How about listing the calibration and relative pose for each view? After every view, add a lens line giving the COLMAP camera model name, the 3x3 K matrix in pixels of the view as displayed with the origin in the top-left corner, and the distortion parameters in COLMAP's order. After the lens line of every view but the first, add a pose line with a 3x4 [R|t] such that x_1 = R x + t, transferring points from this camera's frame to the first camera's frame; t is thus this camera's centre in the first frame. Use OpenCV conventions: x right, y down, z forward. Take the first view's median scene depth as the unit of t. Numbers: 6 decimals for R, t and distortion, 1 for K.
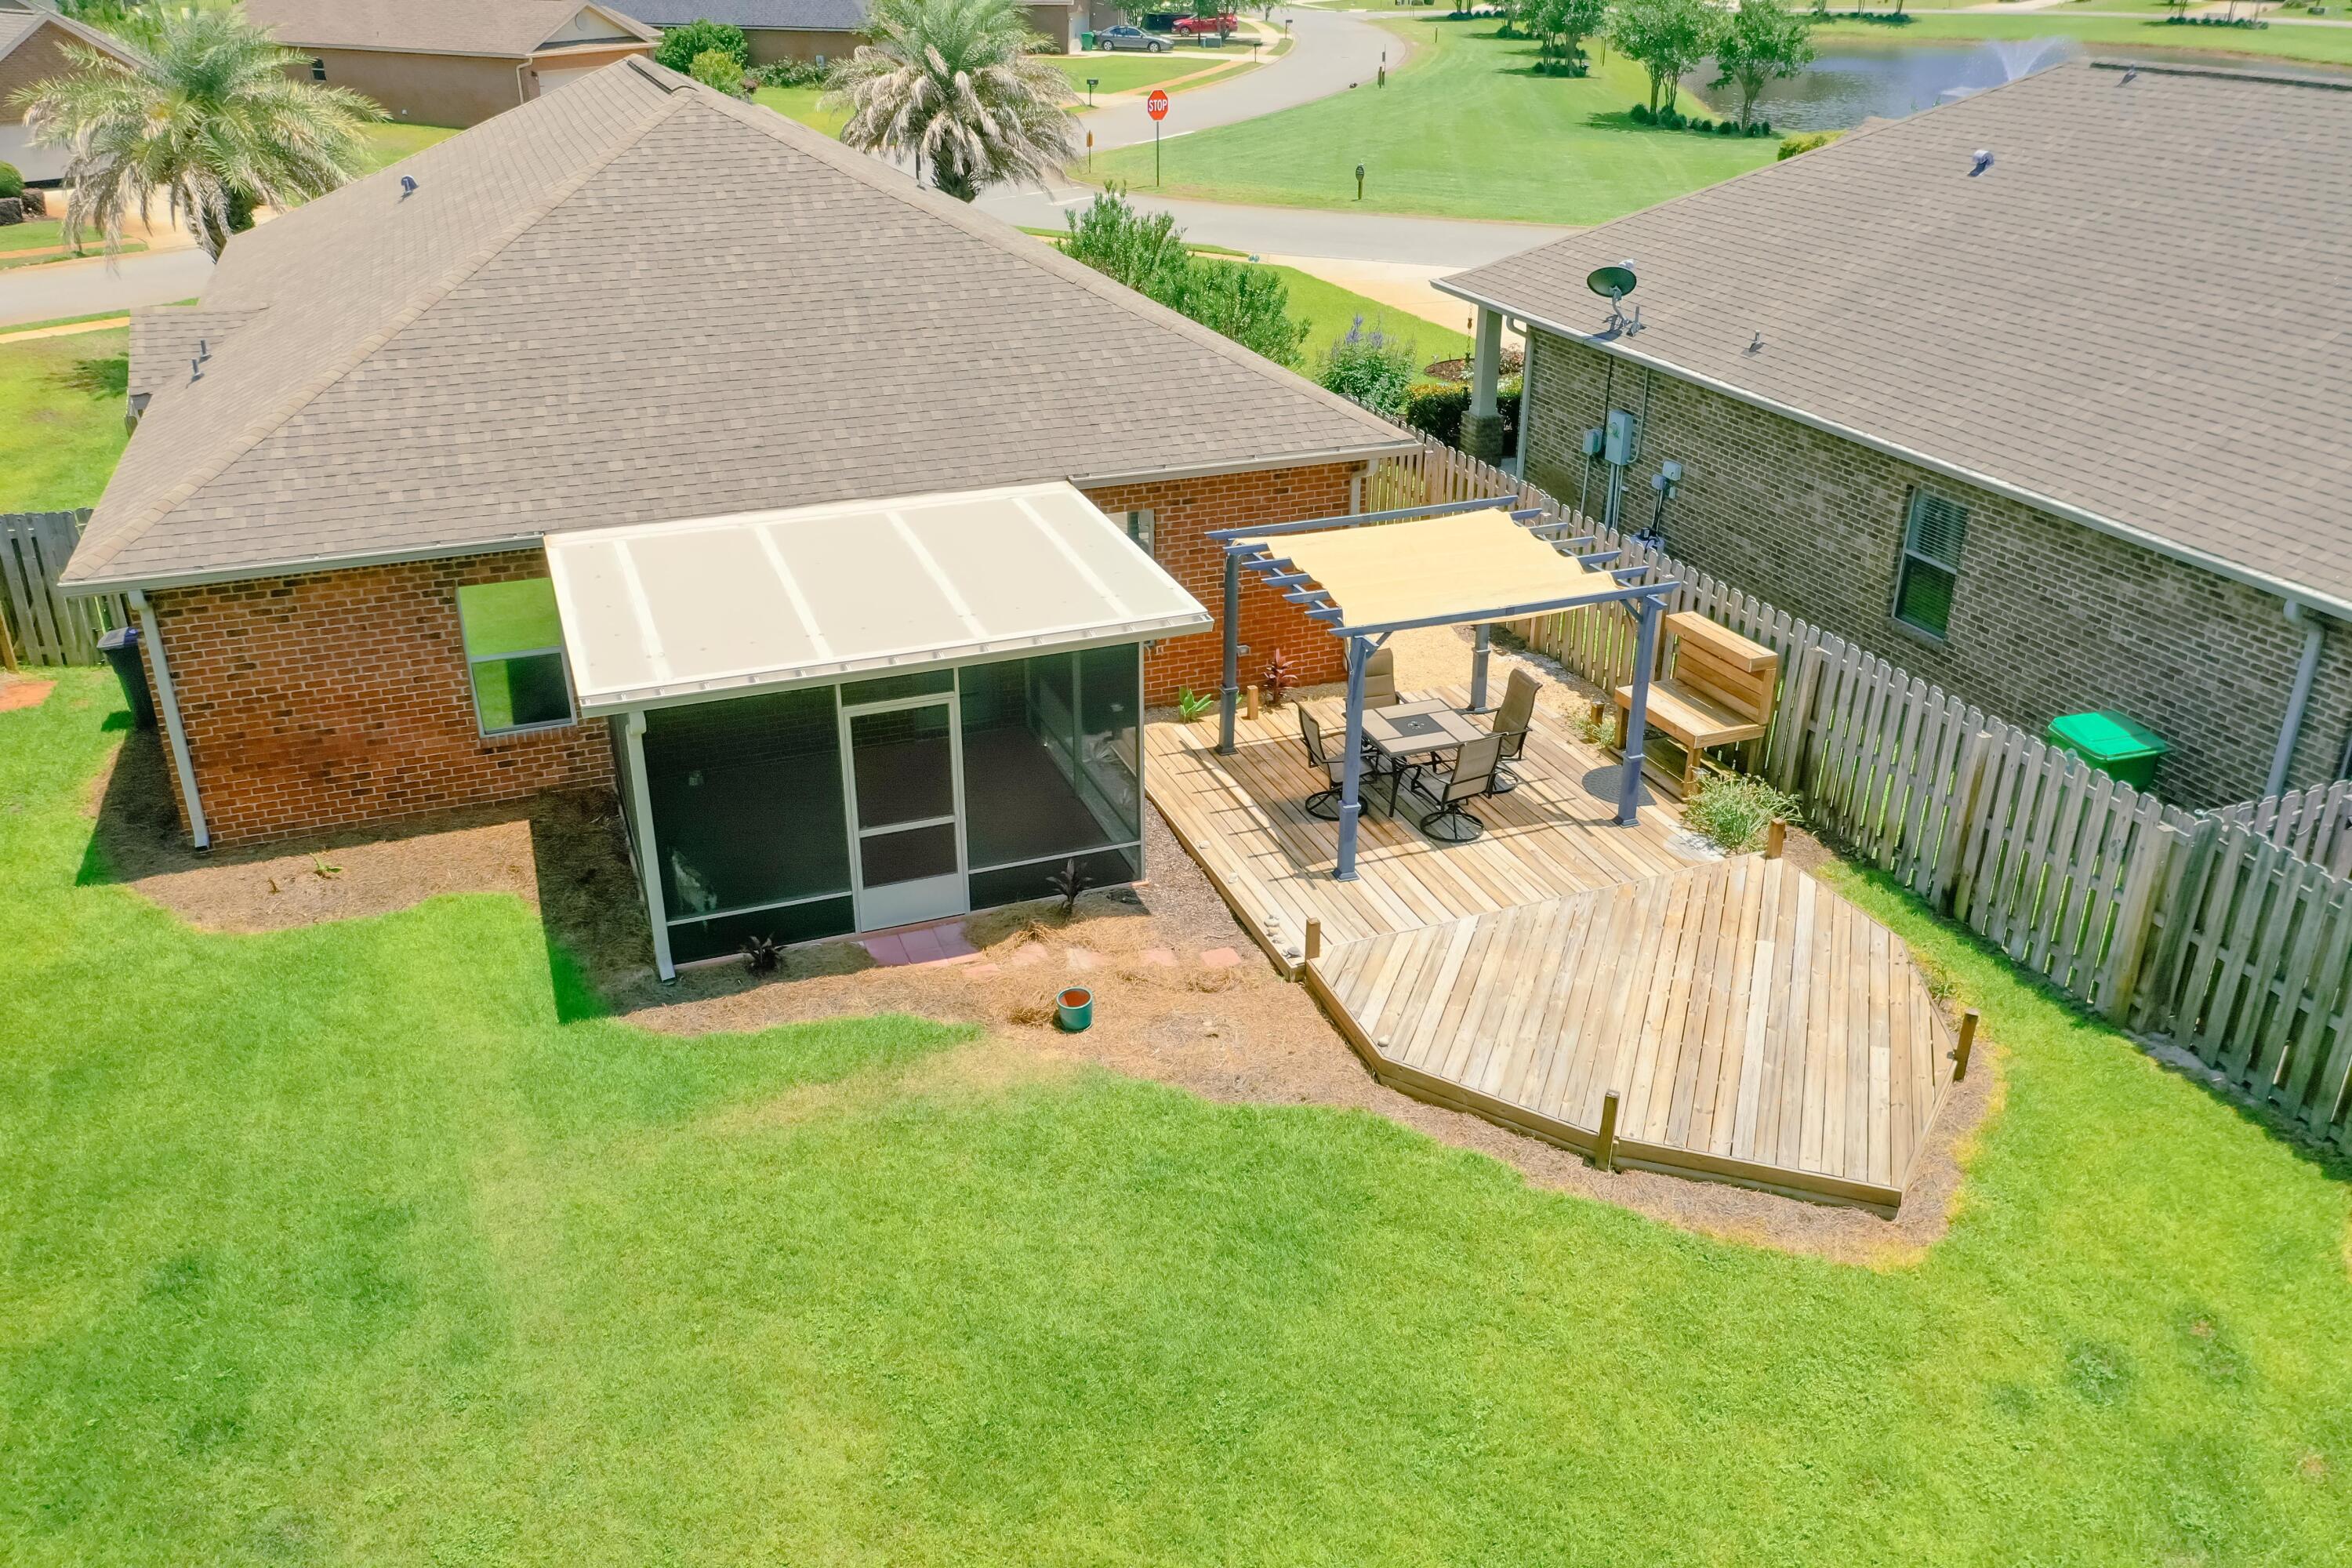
lens RADIAL K [[1839.1, 0, 1156.4], [0, 1839.1, 771.1], [0, 0, 1]] dist [-0.003573, 0.004787]
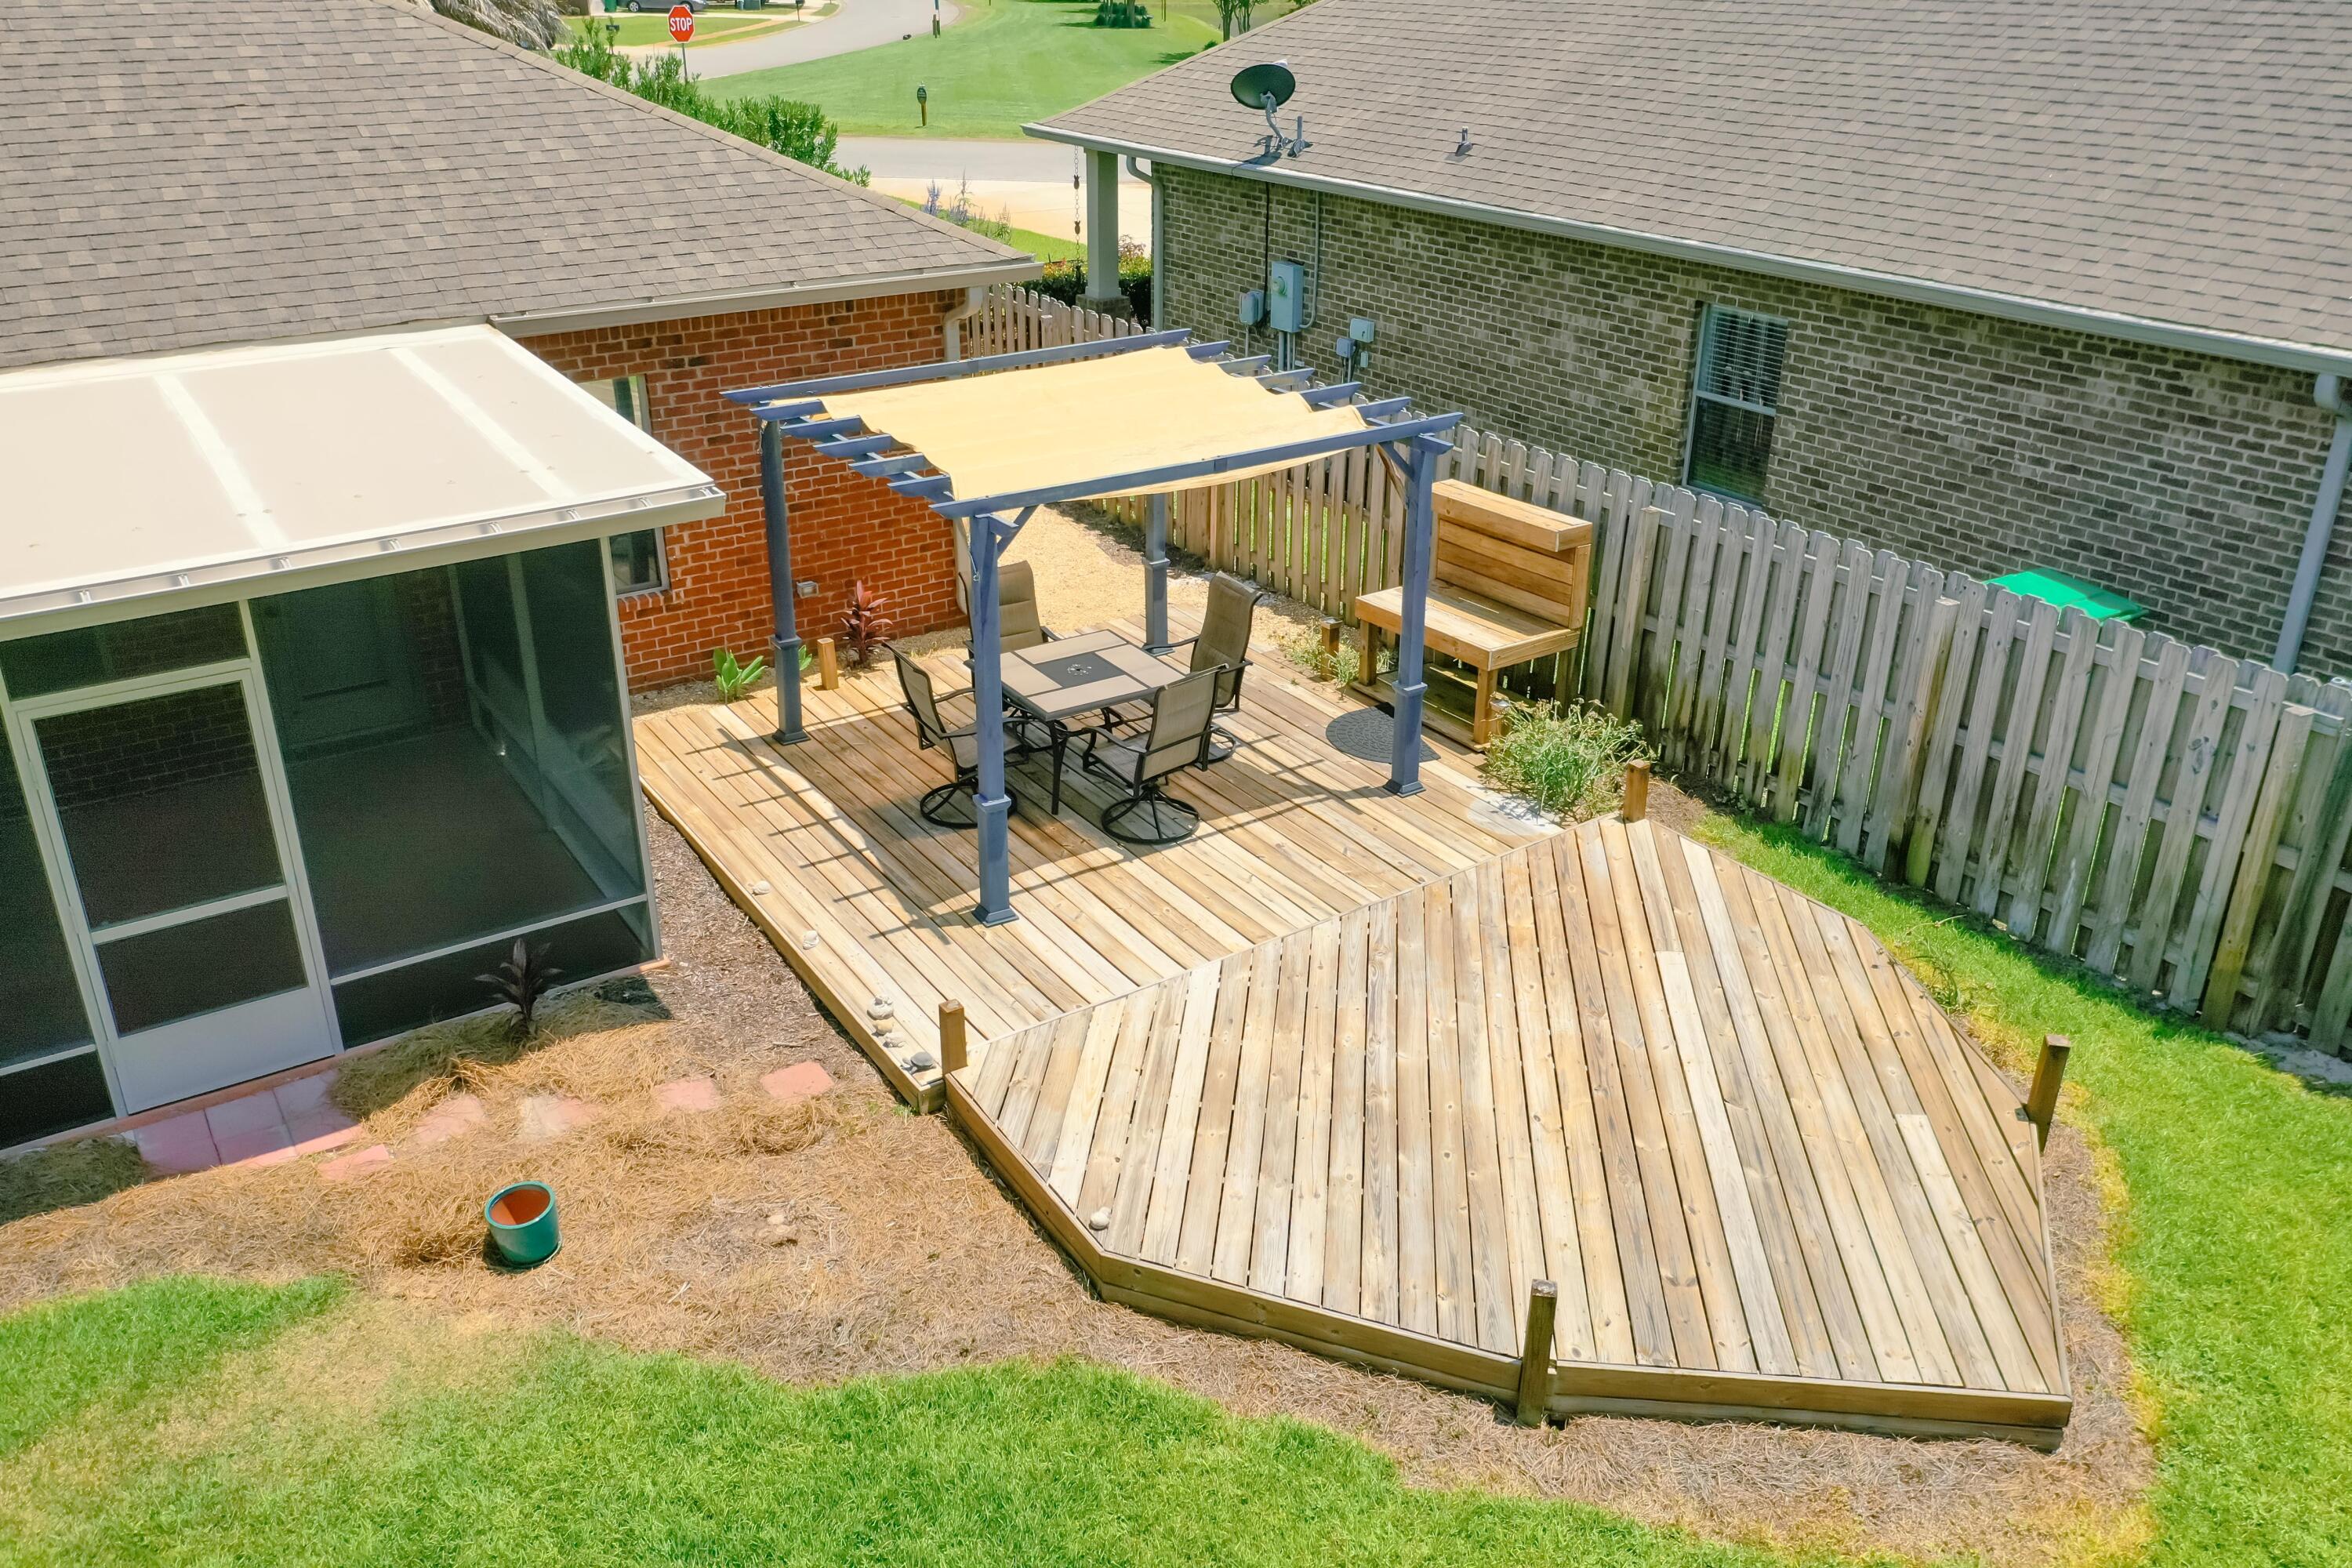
lens RADIAL K [[1839.1, 0, 1150.4], [0, 1839.1, 768.5], [0, 0, 1]] dist [-0.003573, 0.004787]
pose [[0.975118, -0.090211, 0.202500, 0.031639], [0.091247, 0.995819, 0.004234, 0.009619], [-0.202035, 0.014349, 0.979273, 0.369031]]
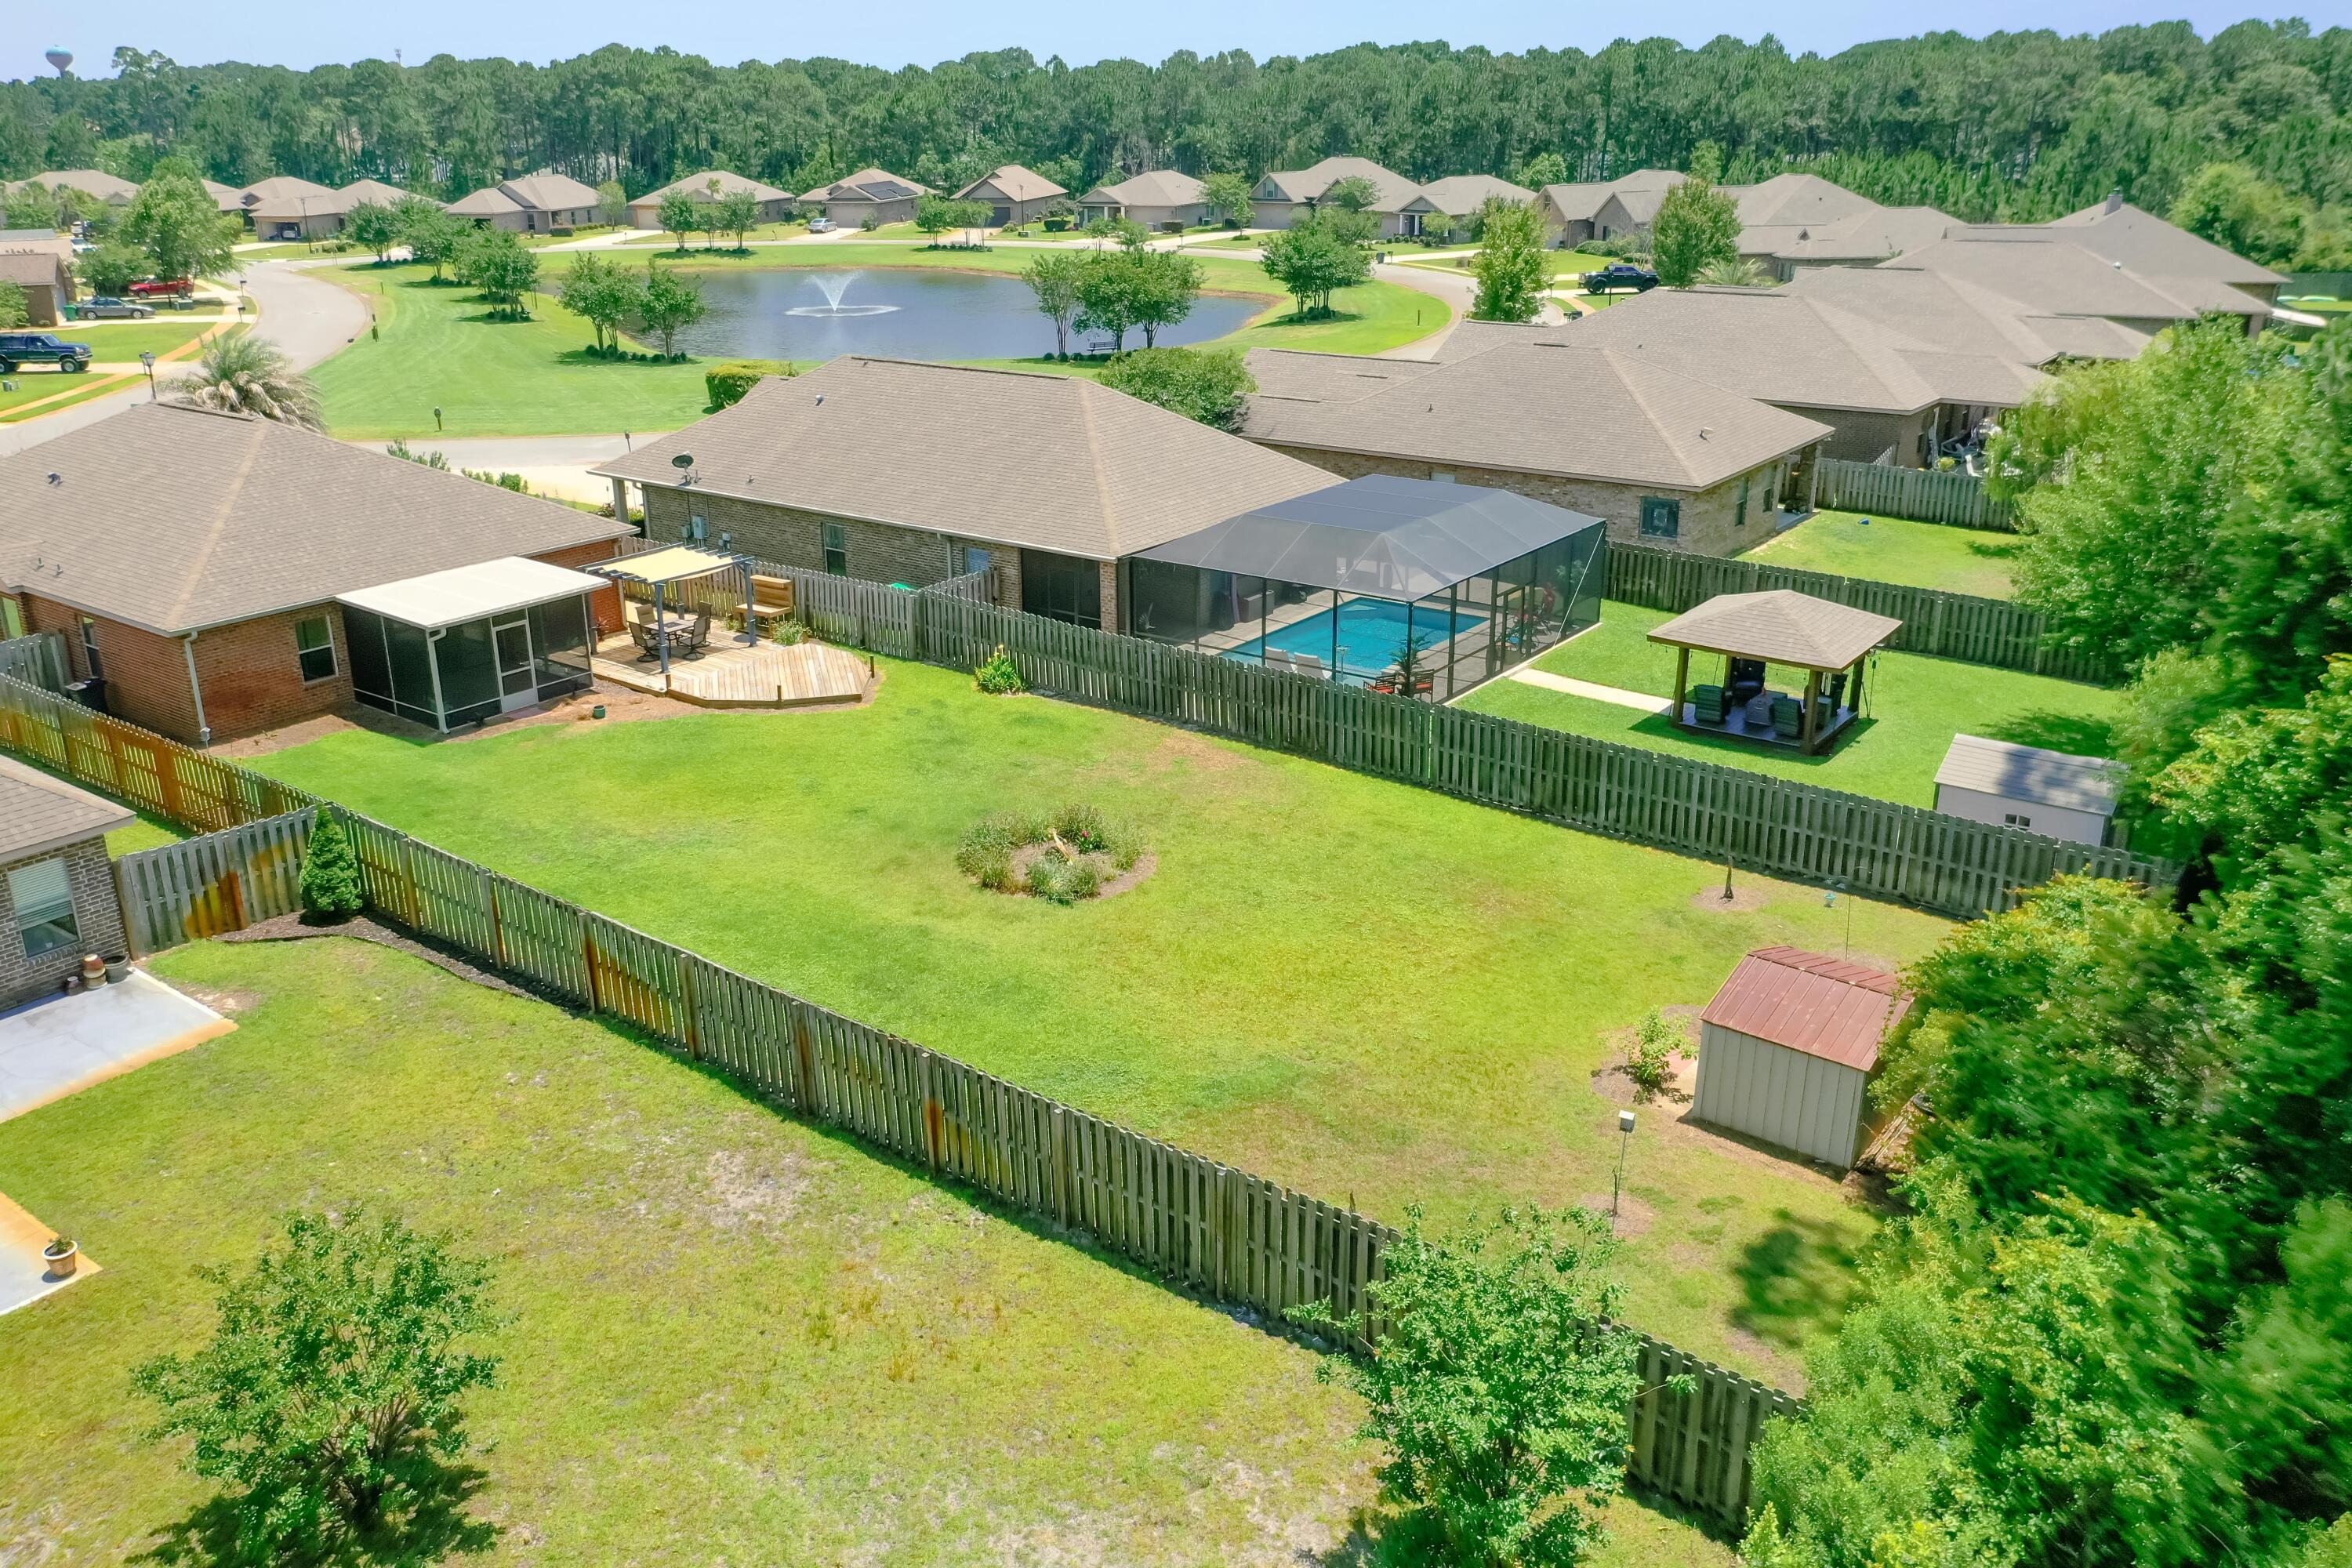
lens RADIAL K [[1839.1, 0, 1167.7], [0, 1839.1, 785.1], [0, 0, 1]] dist [-0.003573, 0.004787]
pose [[0.834732, -0.191309, 0.516357, -0.711160], [0.235753, 0.971583, -0.021144, 0.446090], [-0.497638, 0.139382, 0.856113, -1.697860]]
